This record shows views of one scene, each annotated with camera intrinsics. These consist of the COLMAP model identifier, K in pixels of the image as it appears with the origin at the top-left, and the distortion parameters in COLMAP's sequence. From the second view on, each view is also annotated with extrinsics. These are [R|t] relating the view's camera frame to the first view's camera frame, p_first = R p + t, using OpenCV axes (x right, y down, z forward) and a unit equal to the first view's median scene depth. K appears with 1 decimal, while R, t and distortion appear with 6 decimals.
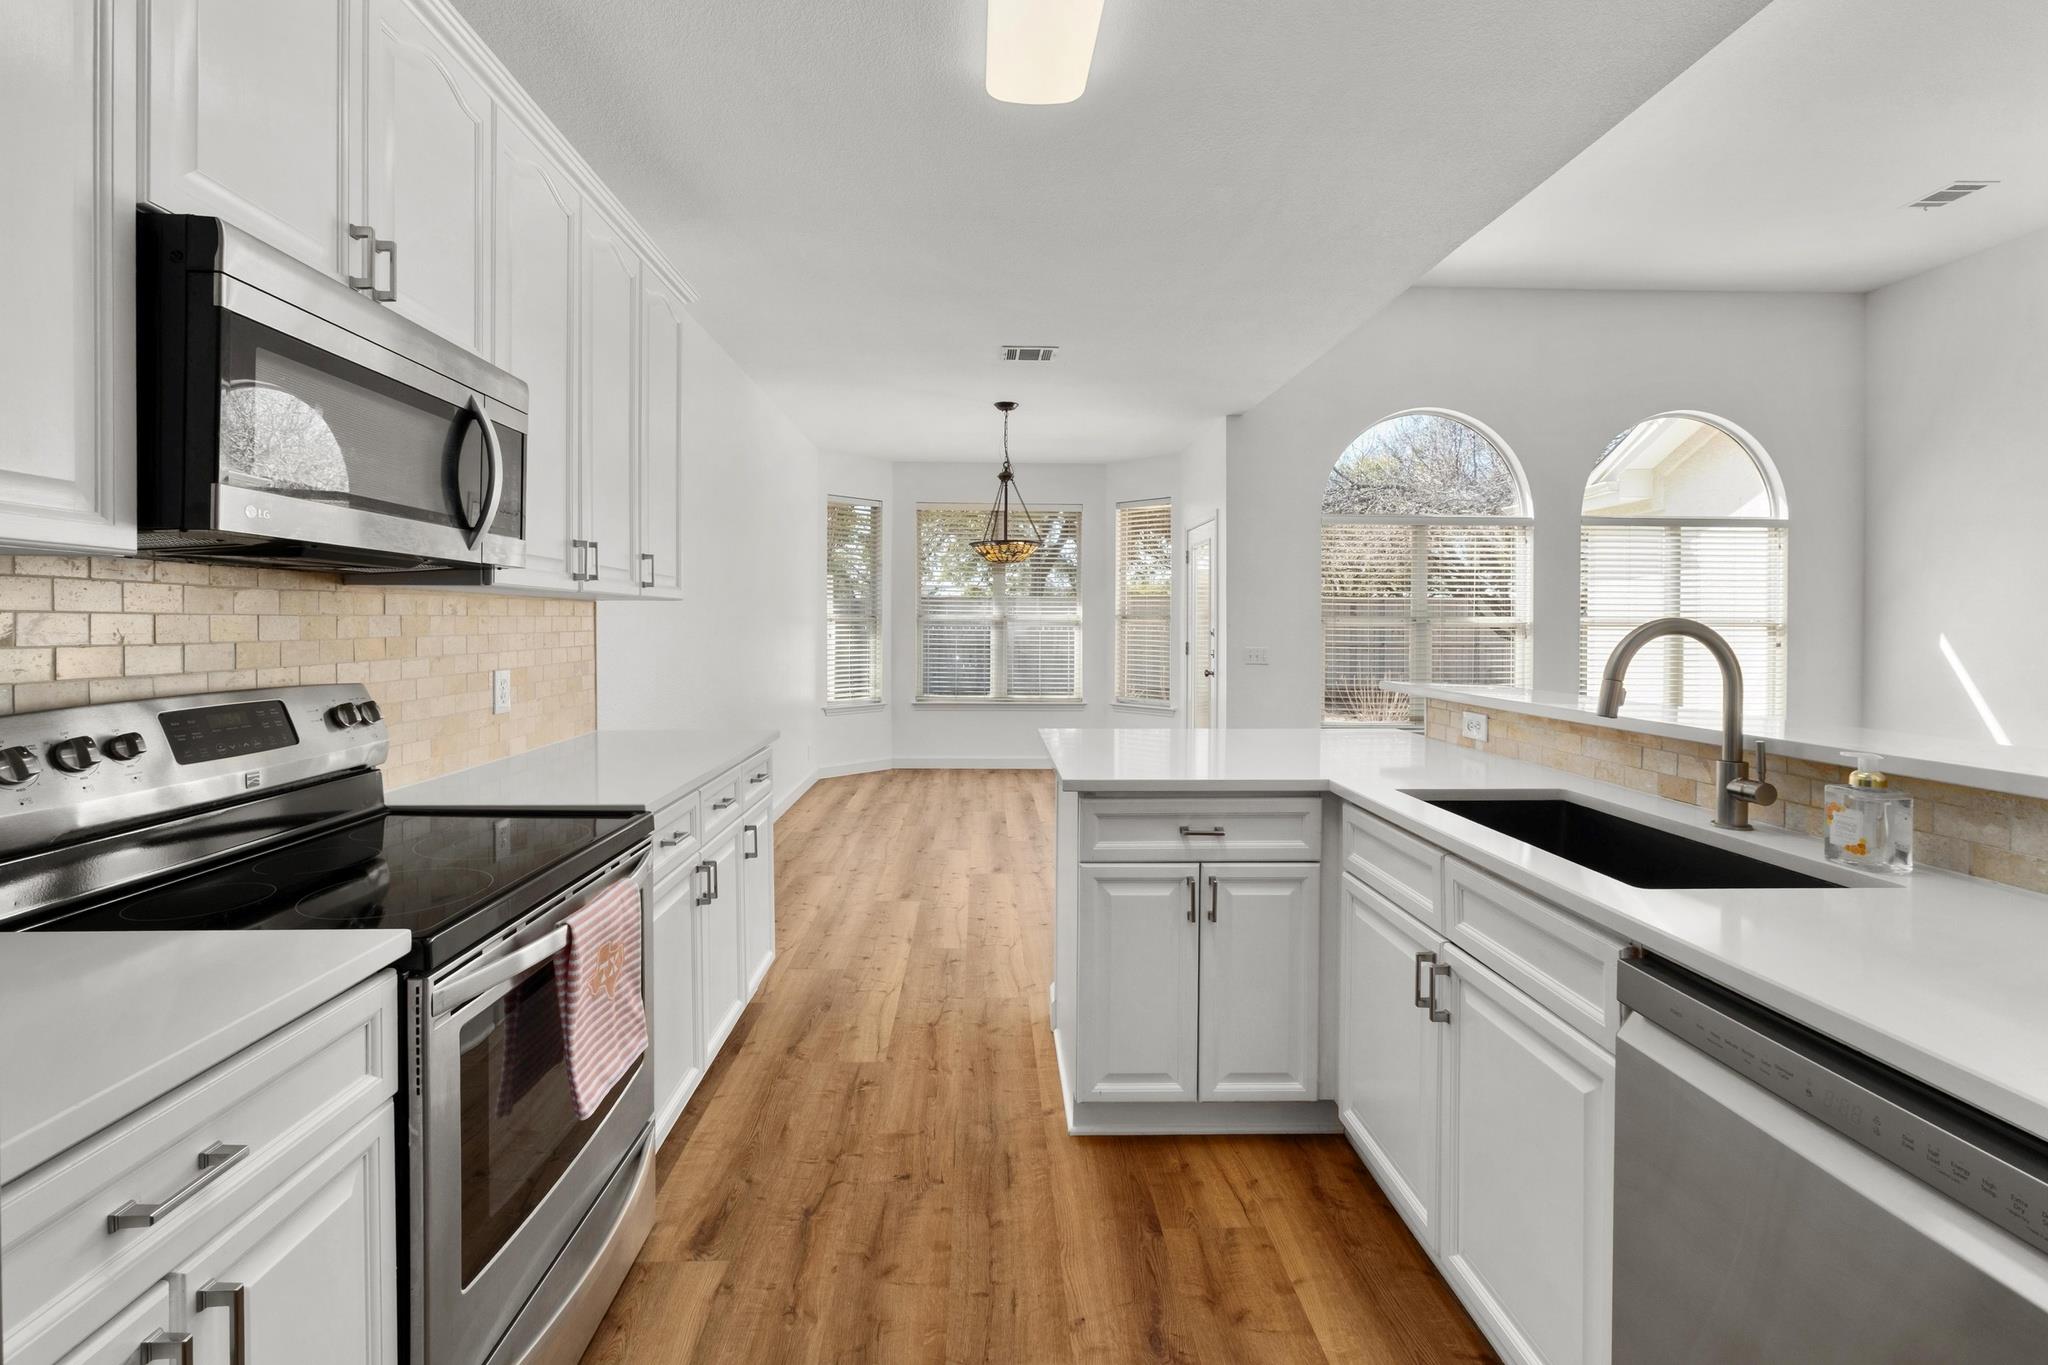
lens RADIAL K [[858.2, 0, 983.6], [0, 858.2, 633.0], [0, 0, 1]] dist [-0.008336, 0.002213]
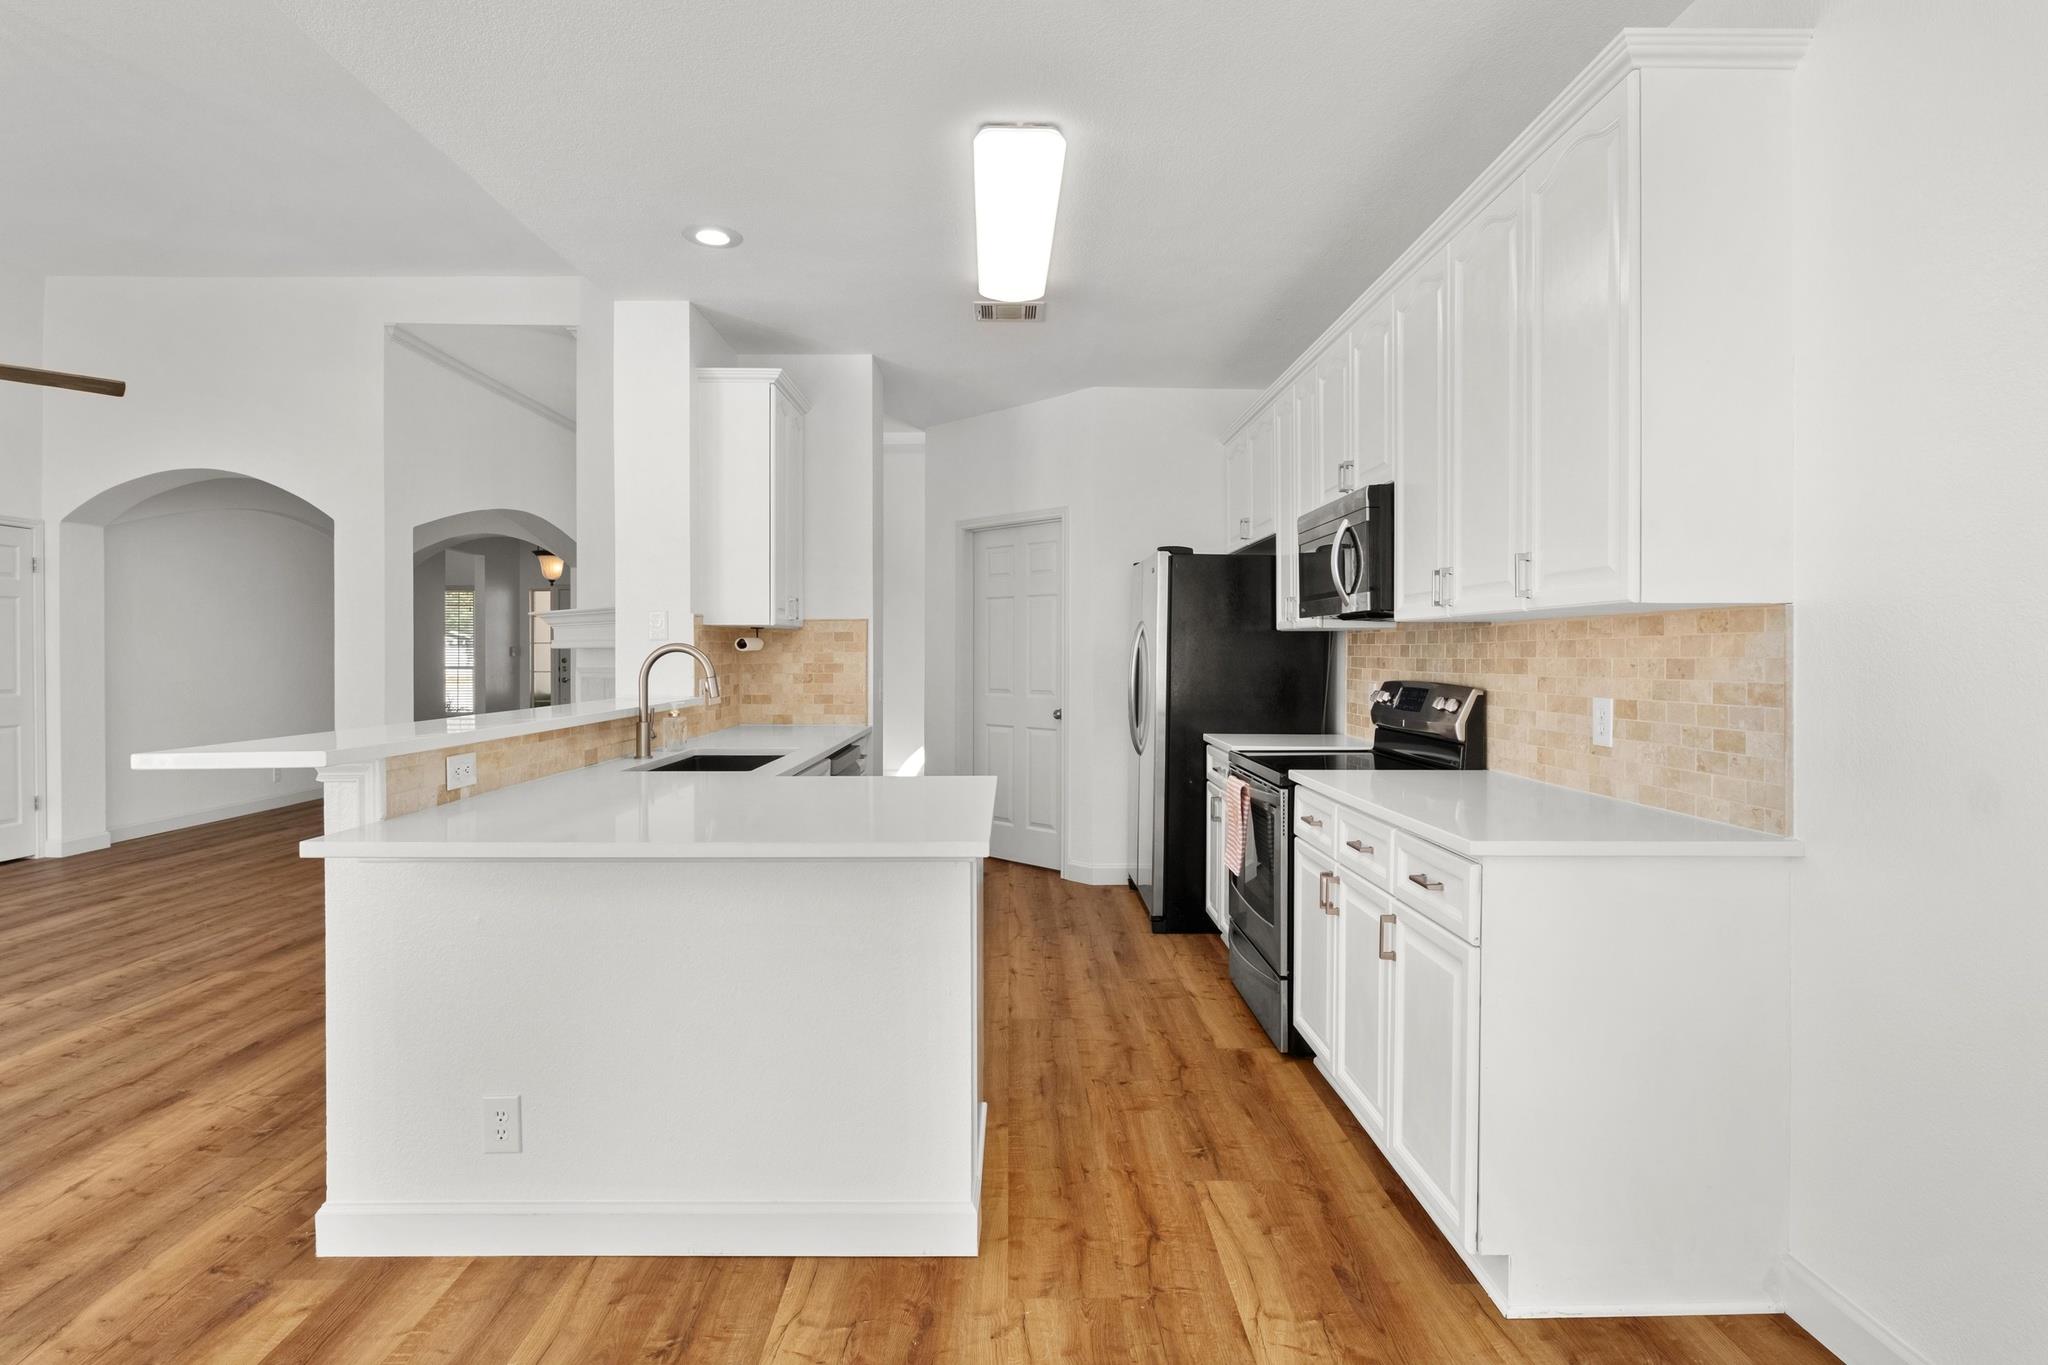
lens RADIAL K [[989.6, 0, 1027.6], [0, 989.6, 663.6], [0, 0, 1]] dist [-0.011891, 0.000541]
pose [[-0.999854, 0.001499, -0.017027, 0.057192], [0.001140, 0.999778, 0.021041, -0.014018], [0.017055, 0.021018, -0.999634, 1.897621]]
